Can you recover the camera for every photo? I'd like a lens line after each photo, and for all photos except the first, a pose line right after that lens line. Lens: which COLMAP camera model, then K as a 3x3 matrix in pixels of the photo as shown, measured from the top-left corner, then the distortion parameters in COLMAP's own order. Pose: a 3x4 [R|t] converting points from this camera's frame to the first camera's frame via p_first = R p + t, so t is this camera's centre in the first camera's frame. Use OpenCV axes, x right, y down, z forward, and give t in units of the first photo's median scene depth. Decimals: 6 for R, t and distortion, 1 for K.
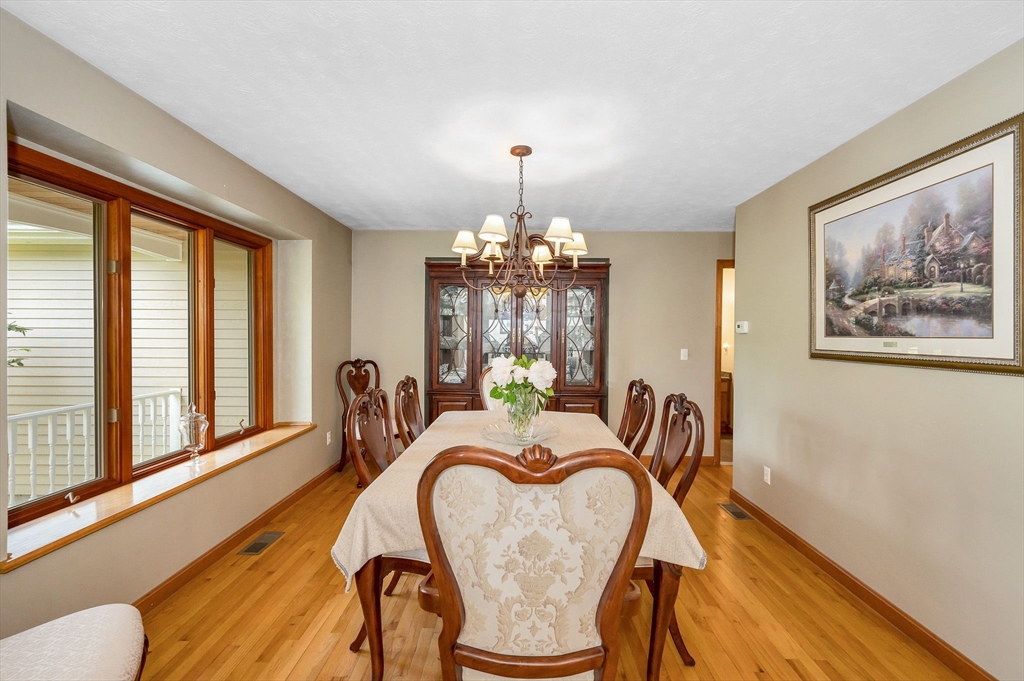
lens RADIAL K [[427.1, 0, 535.0], [0, 427.1, 342.2], [0, 0, 1]] dist [0.001151, 0.000302]
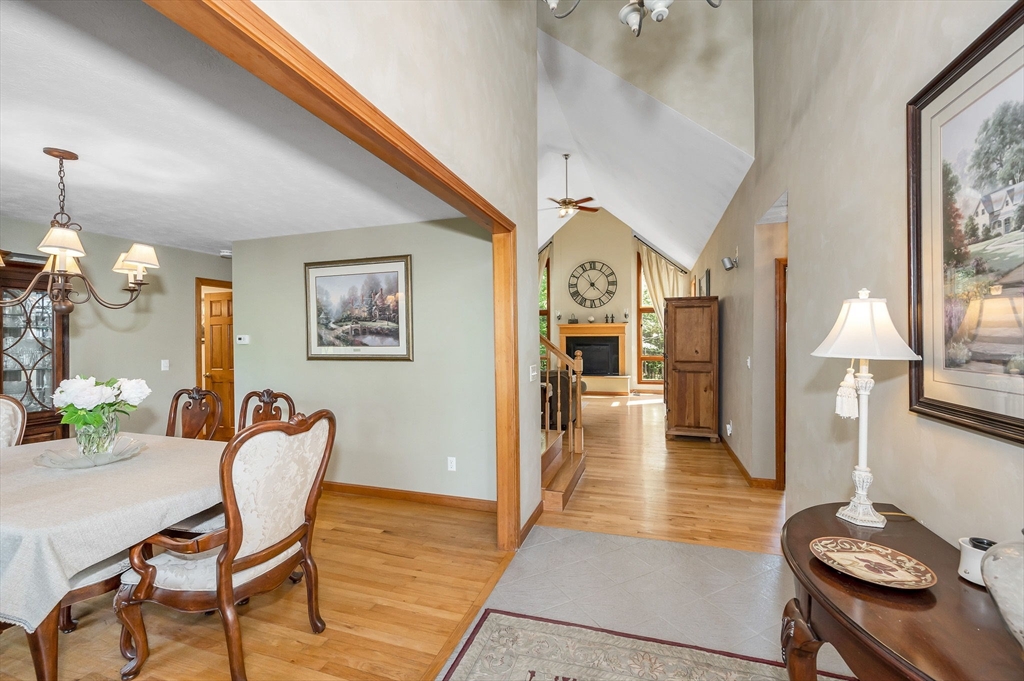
lens RADIAL K [[431.8, 0, 487.2], [0, 431.8, 339.2], [0, 0, 1]] dist [0.013115, 0.000080]
pose [[0.369538, -0.012495, 0.929132, -0.736775], [0.027952, 0.999607, 0.002325, -0.031960], [-0.928795, 0.025112, 0.369742, -0.245100]]
